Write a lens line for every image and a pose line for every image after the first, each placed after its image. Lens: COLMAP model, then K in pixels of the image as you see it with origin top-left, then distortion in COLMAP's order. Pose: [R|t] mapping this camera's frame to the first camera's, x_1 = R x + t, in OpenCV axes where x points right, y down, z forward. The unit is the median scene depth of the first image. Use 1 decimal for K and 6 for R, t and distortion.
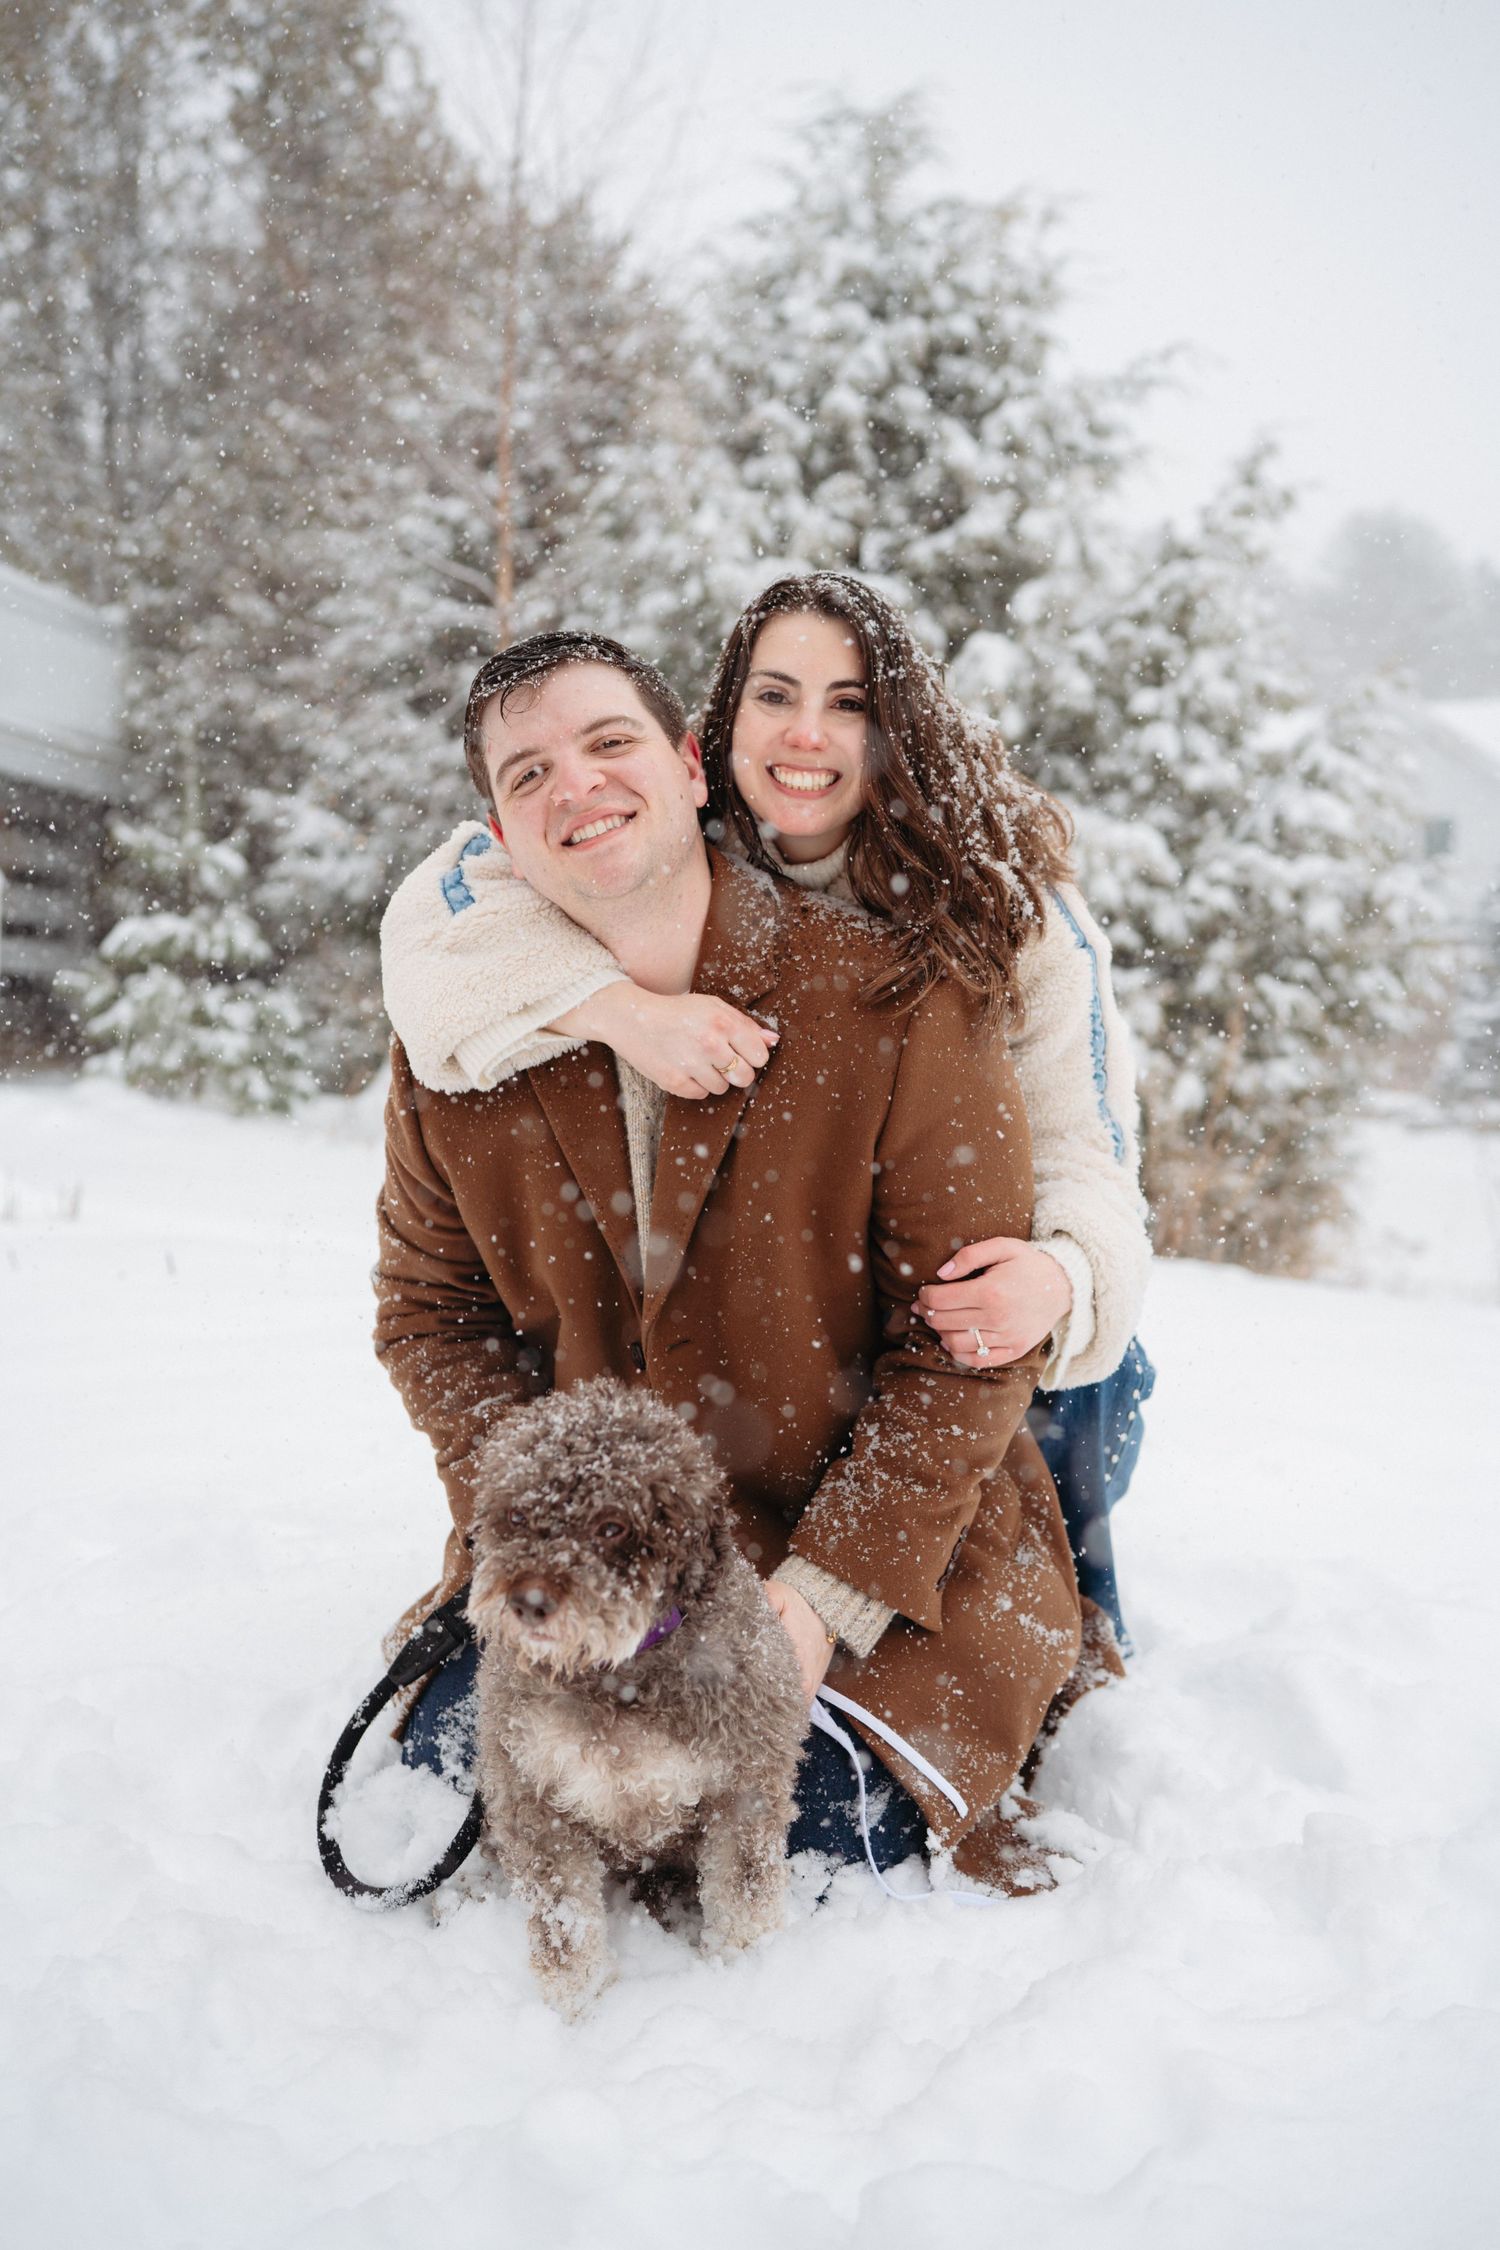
lens RADIAL K [[2263.4, 0, 764.8], [0, 2263.4, 1162.7], [0, 0, 1]] dist [-0.003557, 0.000000]
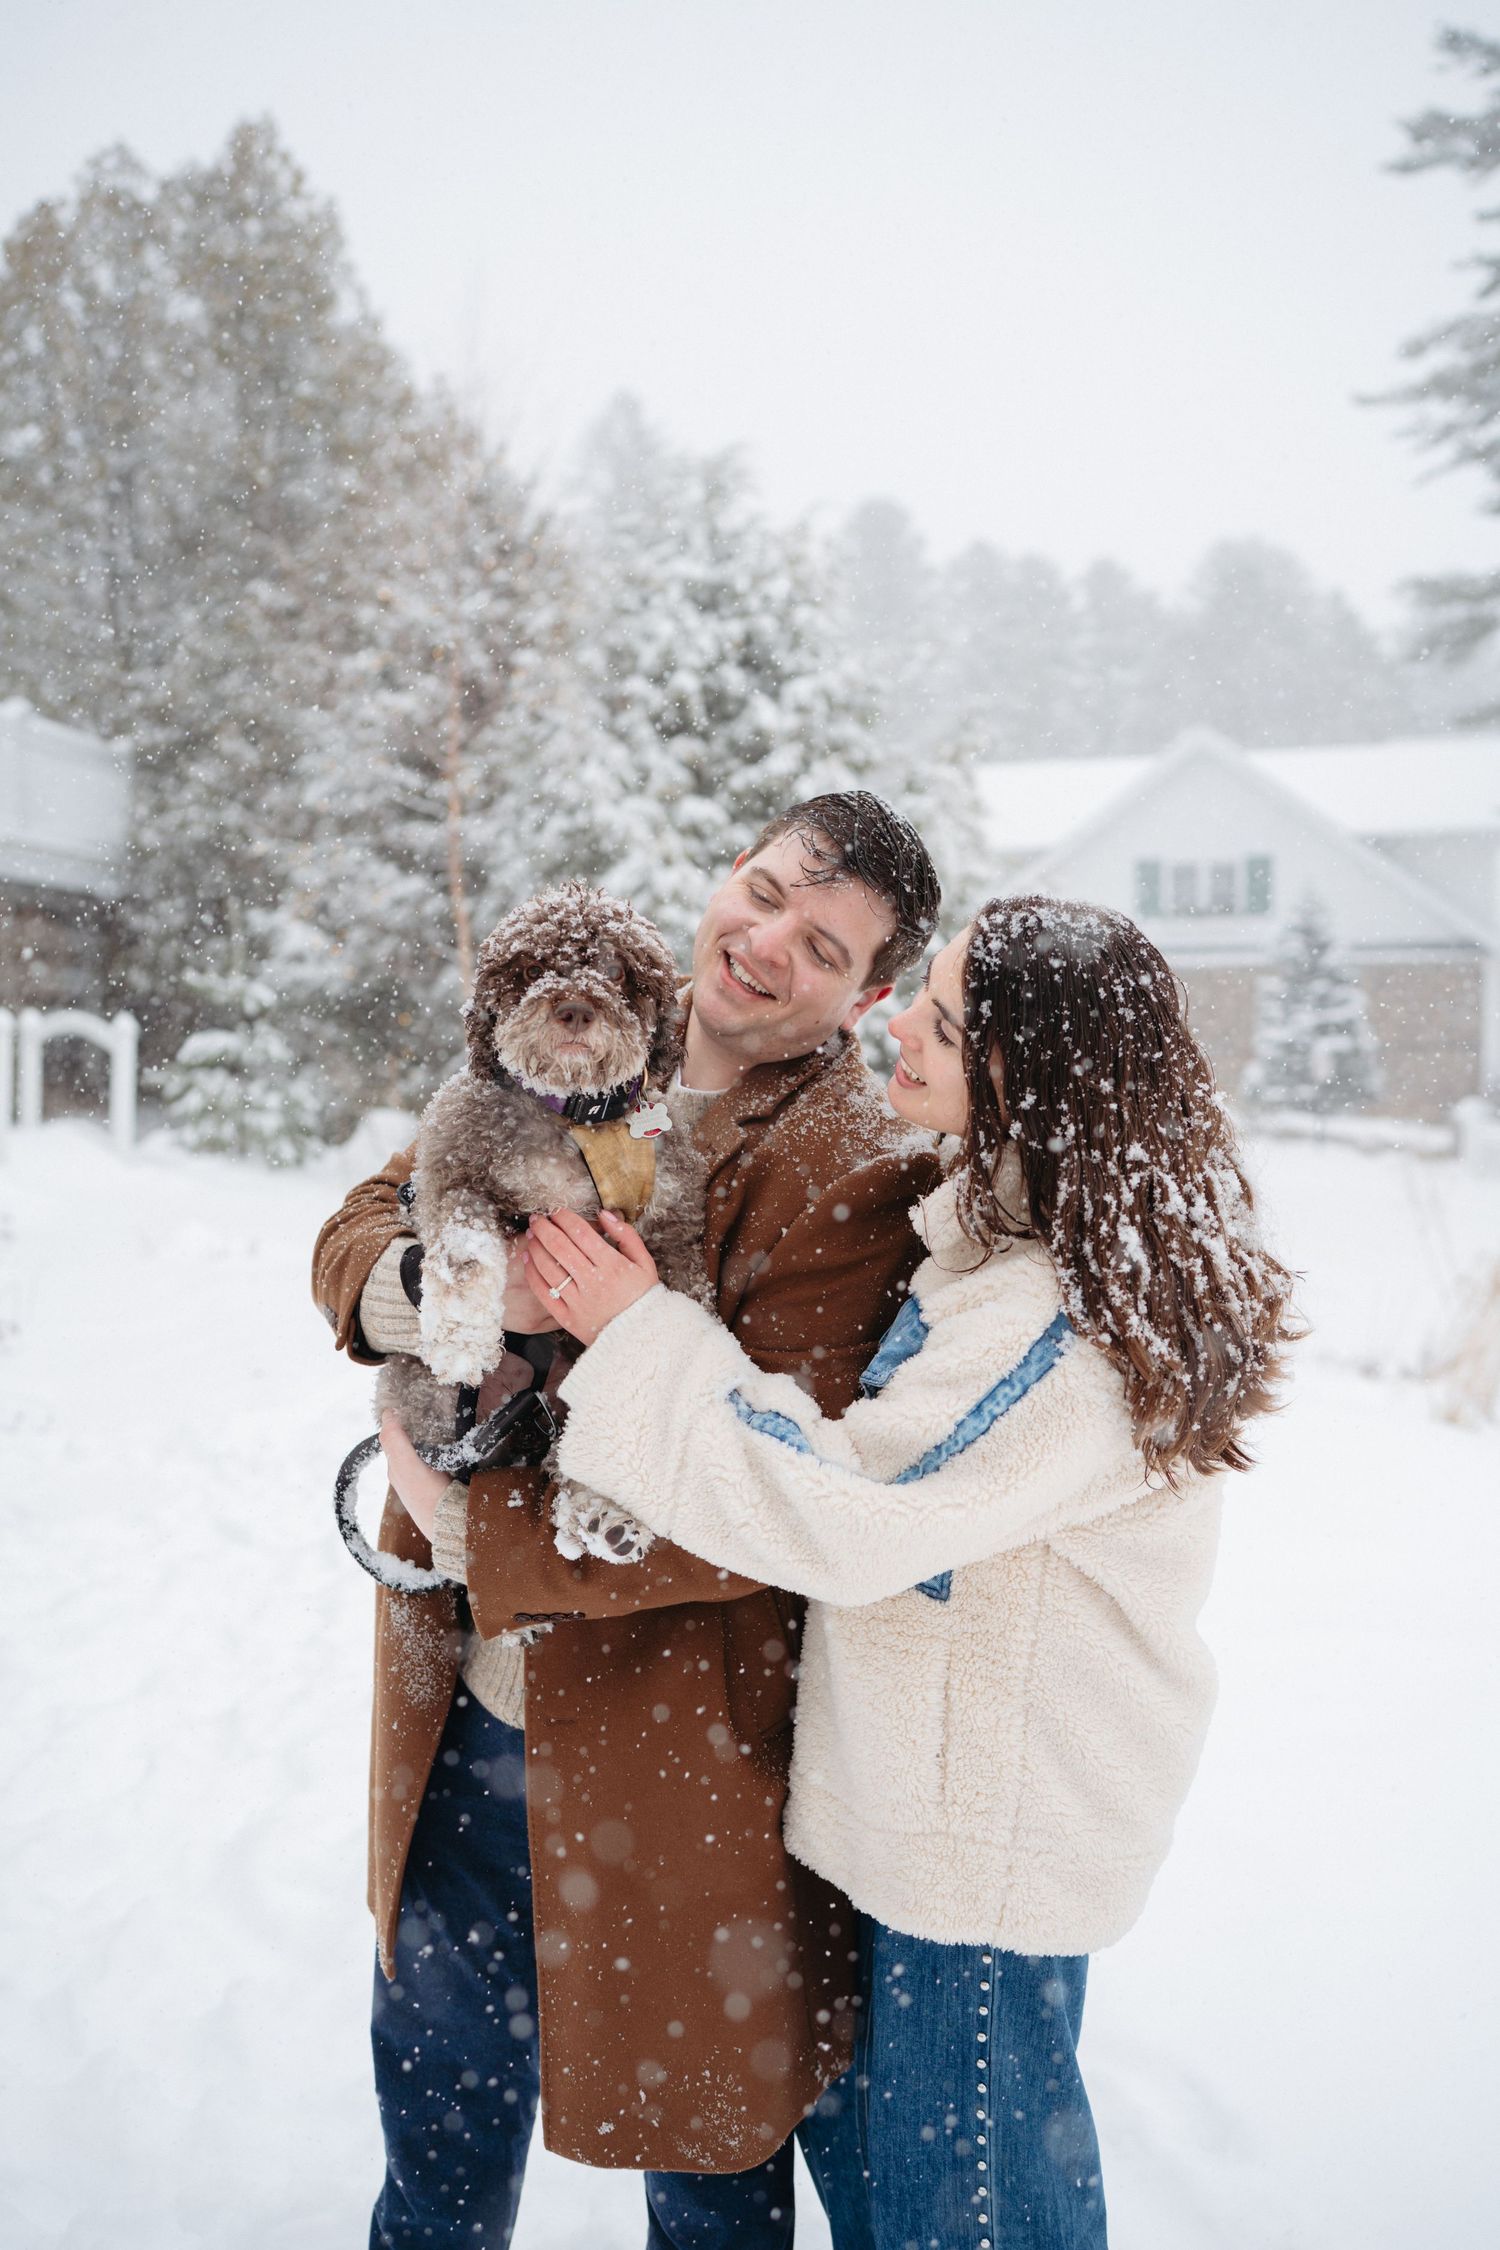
lens RADIAL K [[2263.4, 0, 753.6], [0, 2263.4, 1132.5], [0, 0, 1]] dist [-0.003557, 0.000000]
pose [[0.999268, -0.004317, 0.038021, 0.020133], [0.004623, 0.999958, -0.007944, -0.028509], [-0.037985, 0.008114, 0.999245, -0.419852]]
